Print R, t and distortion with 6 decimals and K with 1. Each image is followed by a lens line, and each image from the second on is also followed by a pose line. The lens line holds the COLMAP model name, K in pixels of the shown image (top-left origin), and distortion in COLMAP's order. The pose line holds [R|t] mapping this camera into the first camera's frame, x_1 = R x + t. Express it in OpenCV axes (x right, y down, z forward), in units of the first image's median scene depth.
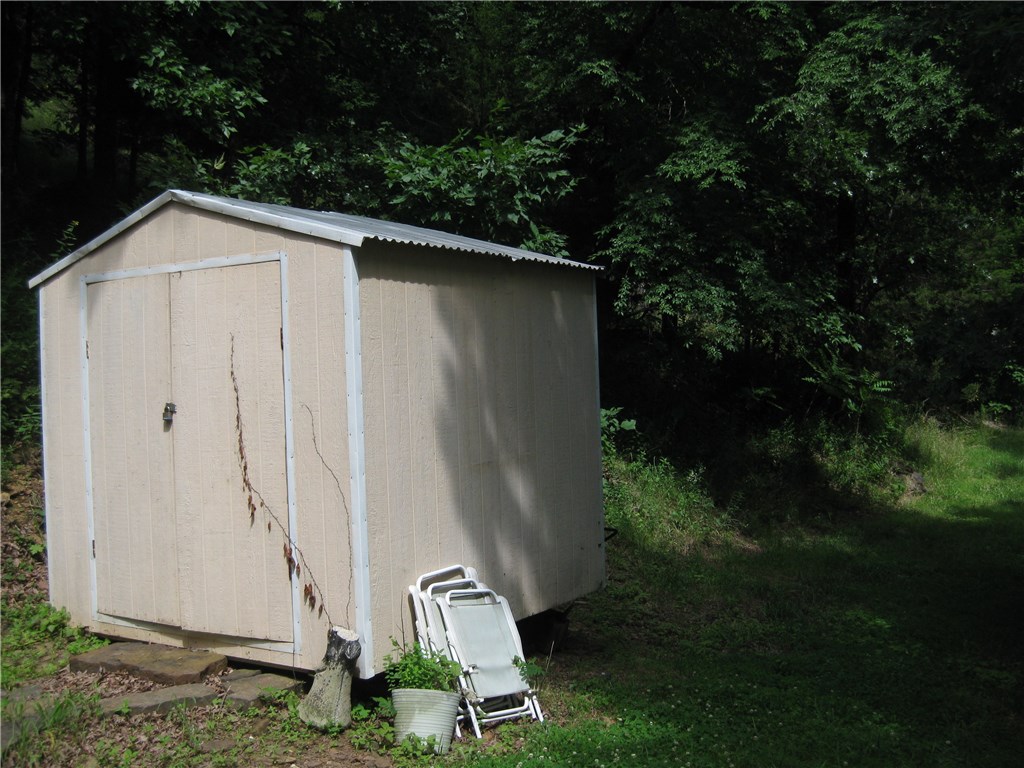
lens RADIAL K [[1118.1, 0, 517.2], [0, 1118.1, 401.9], [0, 0, 1]] dist [-0.125296, 0.000000]
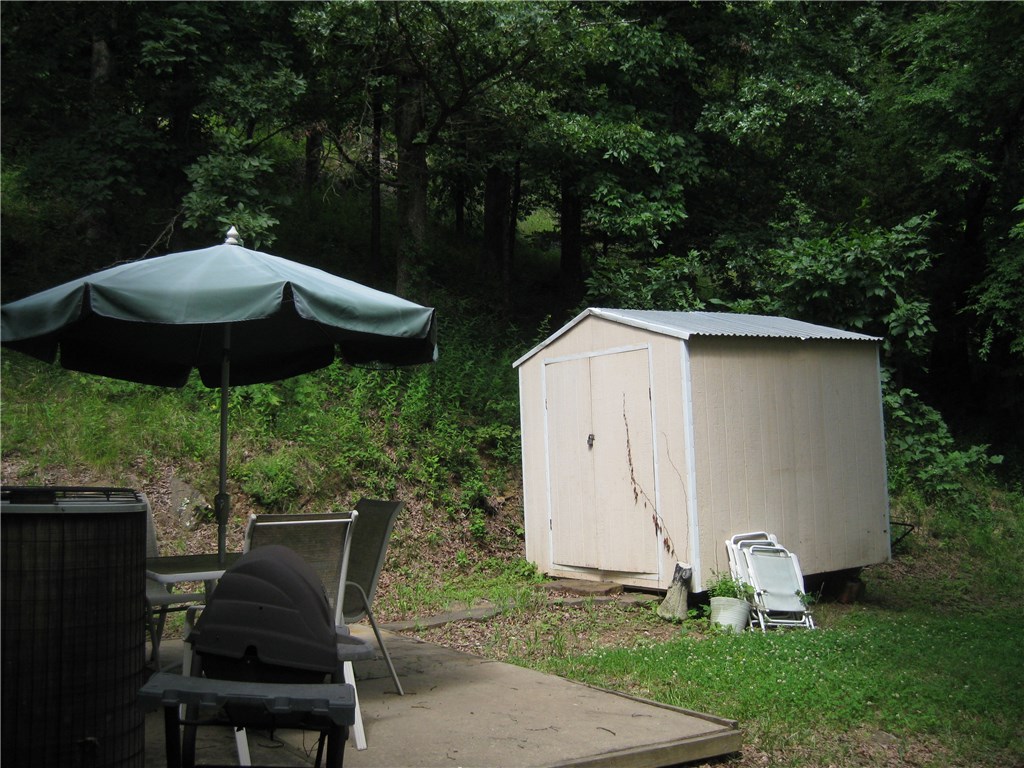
lens RADIAL K [[1118.1, 0, 510.7], [0, 1118.1, 380.7], [0, 0, 1]] dist [-0.125296, 0.000000]
pose [[0.902807, -0.038900, -0.428283, 0.240092], [0.008759, 0.997357, -0.072123, 0.032516], [0.429957, 0.061361, 0.900762, -0.463688]]
